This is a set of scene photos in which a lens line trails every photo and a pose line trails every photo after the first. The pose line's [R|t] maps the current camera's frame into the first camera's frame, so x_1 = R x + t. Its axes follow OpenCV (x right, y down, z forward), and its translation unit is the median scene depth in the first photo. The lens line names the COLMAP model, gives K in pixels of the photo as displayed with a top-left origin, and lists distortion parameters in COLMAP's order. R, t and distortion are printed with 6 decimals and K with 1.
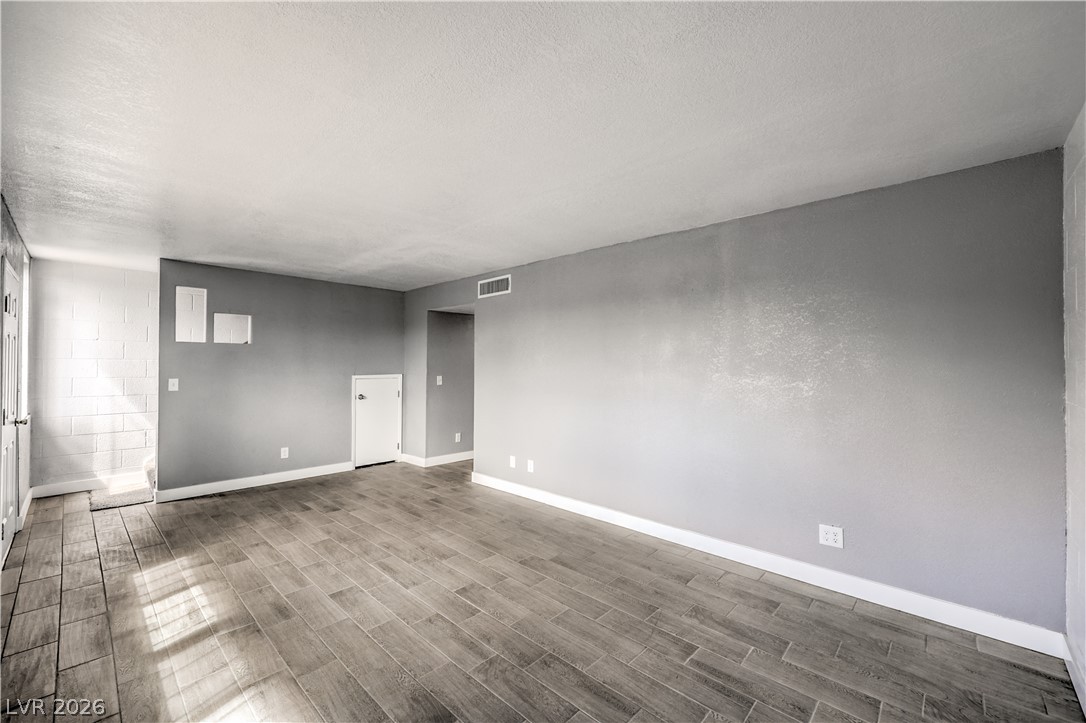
lens RADIAL K [[444.1, 0, 532.1], [0, 444.1, 360.4], [0, 0, 1]] dist [-0.003075, -0.000176]
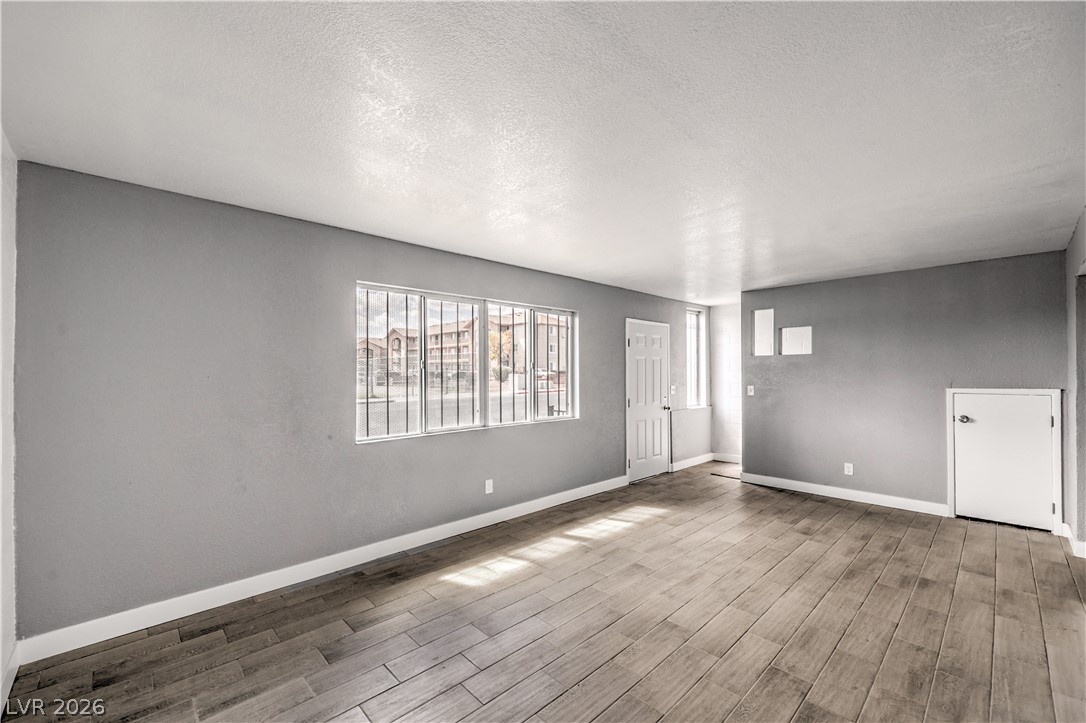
lens RADIAL K [[437.8, 0, 544.1], [0, 437.8, 357.4], [0, 0, 1]] dist [-0.004549, 0.000086]
pose [[-0.041498, -0.039729, -0.998348, 0.499208], [0.013521, 0.999095, -0.040320, 0.004122], [0.999047, -0.015172, -0.040923, 0.514287]]
